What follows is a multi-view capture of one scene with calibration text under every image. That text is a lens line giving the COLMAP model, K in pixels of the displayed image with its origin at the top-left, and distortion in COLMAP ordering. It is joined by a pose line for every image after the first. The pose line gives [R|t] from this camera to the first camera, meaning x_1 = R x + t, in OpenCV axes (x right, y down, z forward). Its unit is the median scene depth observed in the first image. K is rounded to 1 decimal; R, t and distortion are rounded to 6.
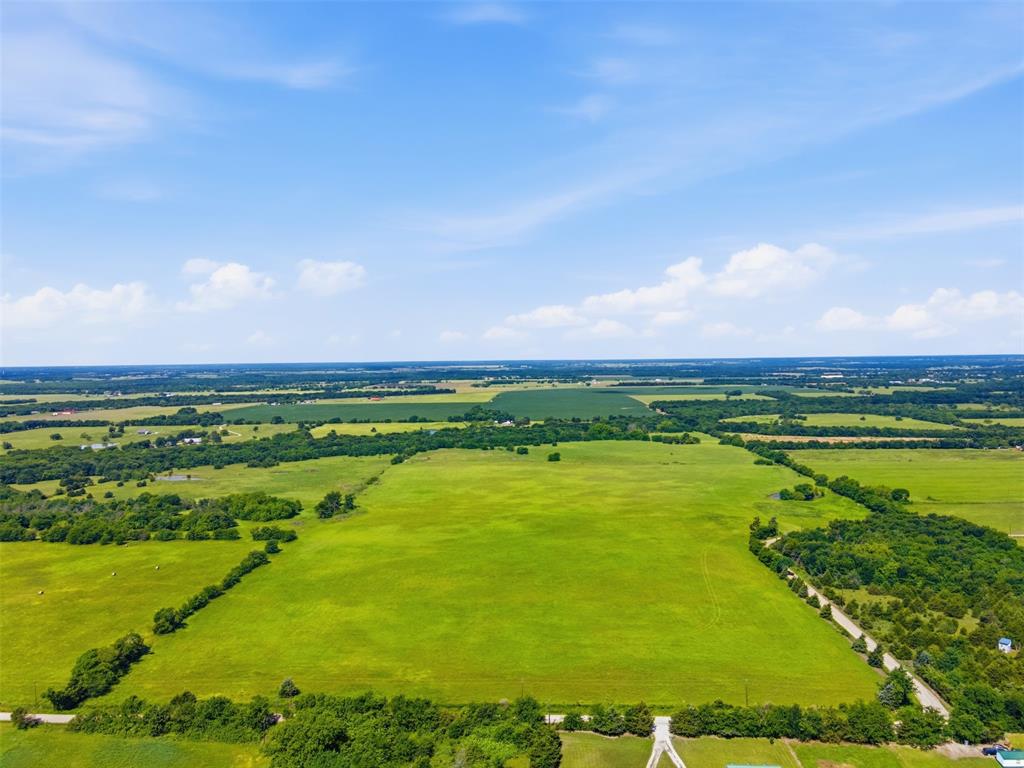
lens RADIAL K [[758.2, 0, 508.0], [0, 758.2, 383.1], [0, 0, 1]] dist [0.037392, 0.008783]
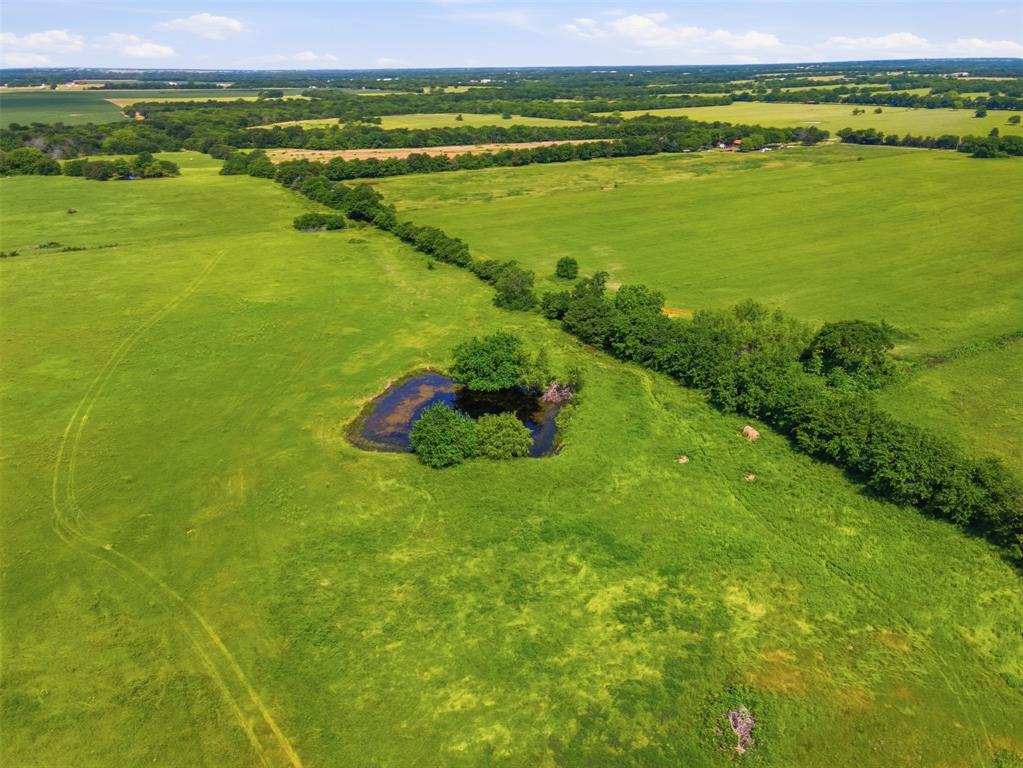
lens RADIAL K [[757.5, 0, 511.0], [0, 757.5, 385.5], [0, 0, 1]] dist [0.037392, 0.008783]
pose [[0.846971, -0.203647, 0.491088, 0.189770], [0.019241, 0.934862, 0.354489, 0.043346], [-0.531291, -0.290793, 0.795720, 0.555887]]
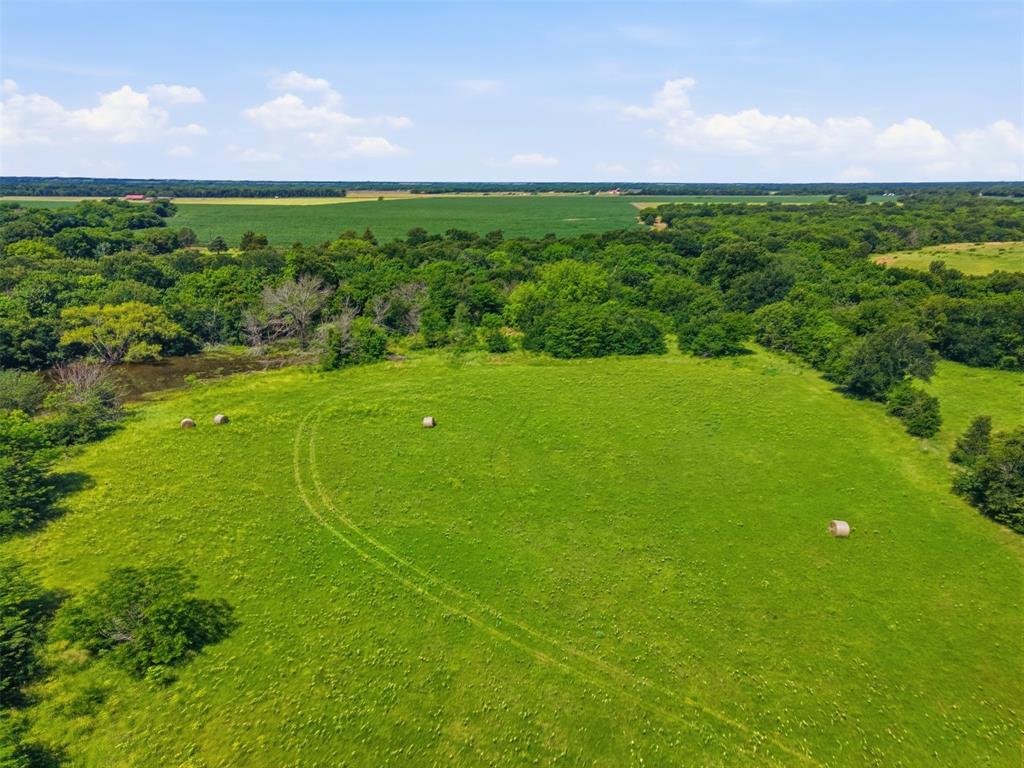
lens RADIAL K [[758.2, 0, 501.1], [0, 758.2, 384.5], [0, 0, 1]] dist [0.037392, 0.008783]
pose [[0.996156, 0.036616, -0.079576, 0.274361], [-0.017887, 0.974331, 0.224410, 0.052646], [0.085751, -0.222124, 0.971240, 1.116399]]
